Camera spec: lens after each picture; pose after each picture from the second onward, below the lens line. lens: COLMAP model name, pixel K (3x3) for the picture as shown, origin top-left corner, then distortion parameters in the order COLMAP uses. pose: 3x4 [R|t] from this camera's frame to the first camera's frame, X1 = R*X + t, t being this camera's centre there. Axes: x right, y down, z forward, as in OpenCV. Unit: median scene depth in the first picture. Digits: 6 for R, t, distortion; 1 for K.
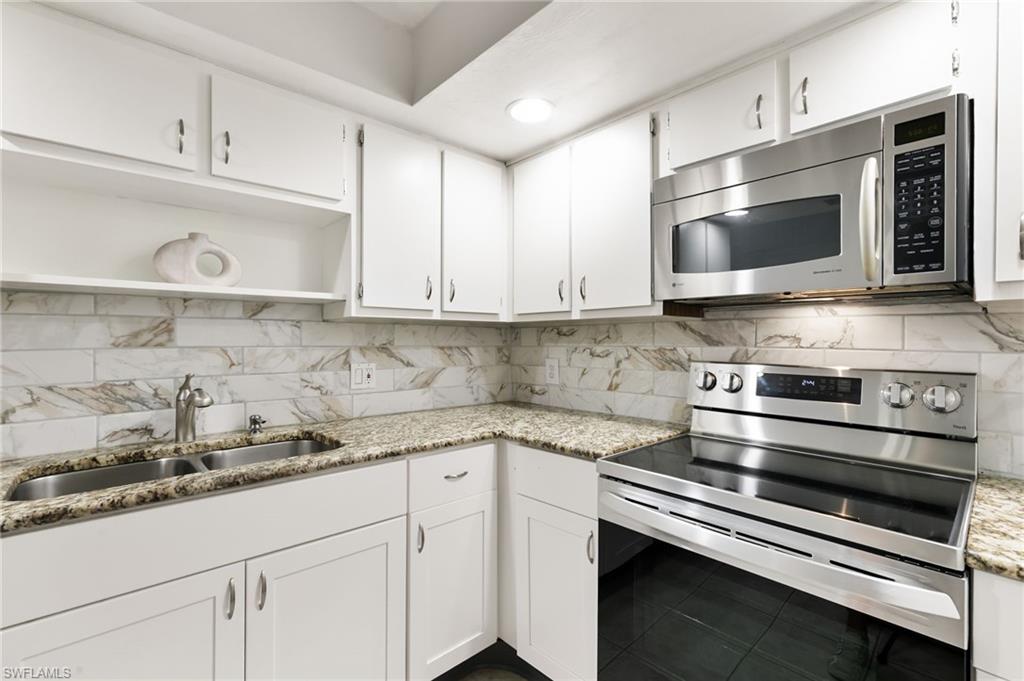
lens RADIAL K [[459.7, 0, 517.4], [0, 459.7, 338.2], [0, 0, 1]] dist [0.011149, -0.000400]
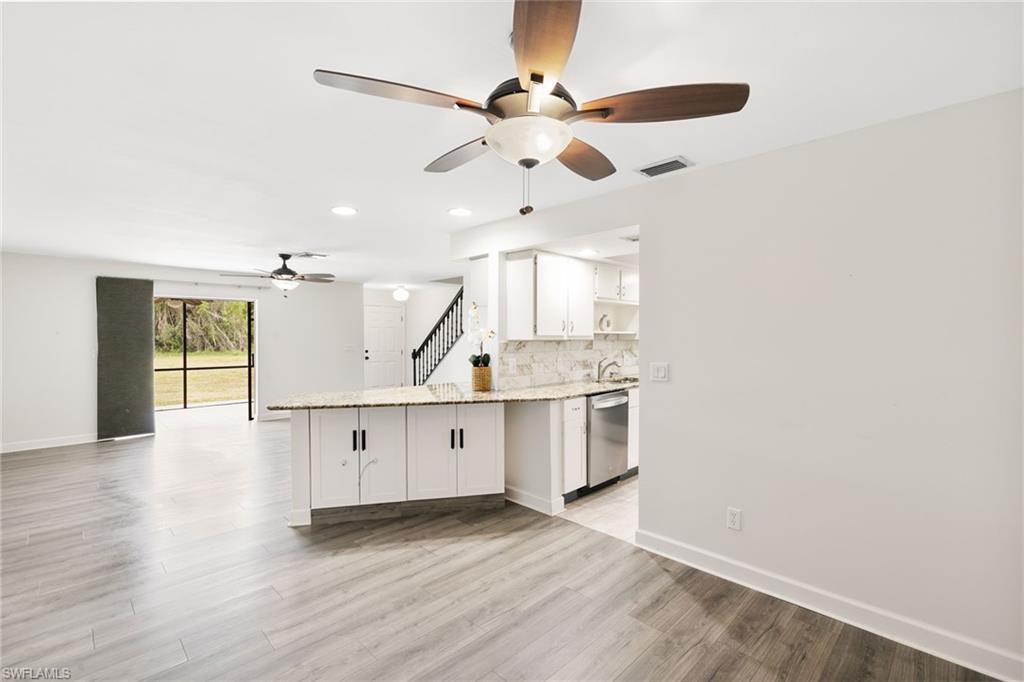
lens RADIAL K [[459.7, 0, 514.8], [0, 459.7, 344.2], [0, 0, 1]] dist [0.011149, -0.000400]
pose [[0.997753, 0.007004, 0.066628, -1.511199], [-0.008244, 0.999798, 0.018343, -0.071059], [-0.066486, -0.018851, 0.997609, -2.132259]]
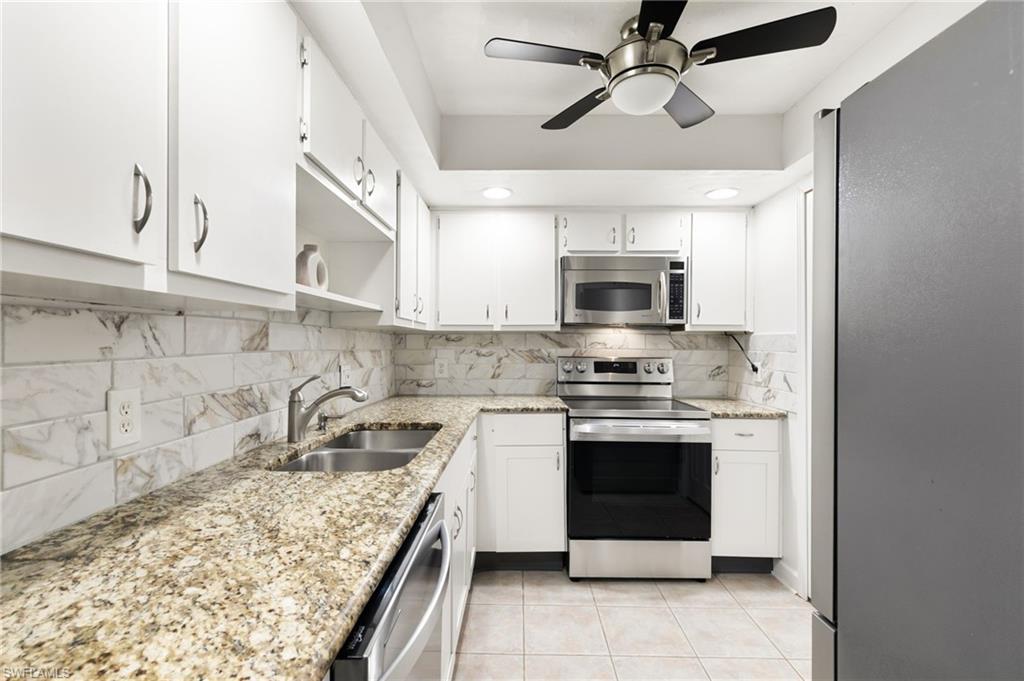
lens RADIAL K [[459.7, 0, 511.7], [0, 459.7, 340.2], [0, 0, 1]] dist [0.011149, -0.000400]
pose [[0.680676, 0.008267, 0.732538, -1.137211], [-0.004961, 0.999965, -0.006676, -0.000420], [-0.732568, 0.000910, 0.680694, -0.068255]]
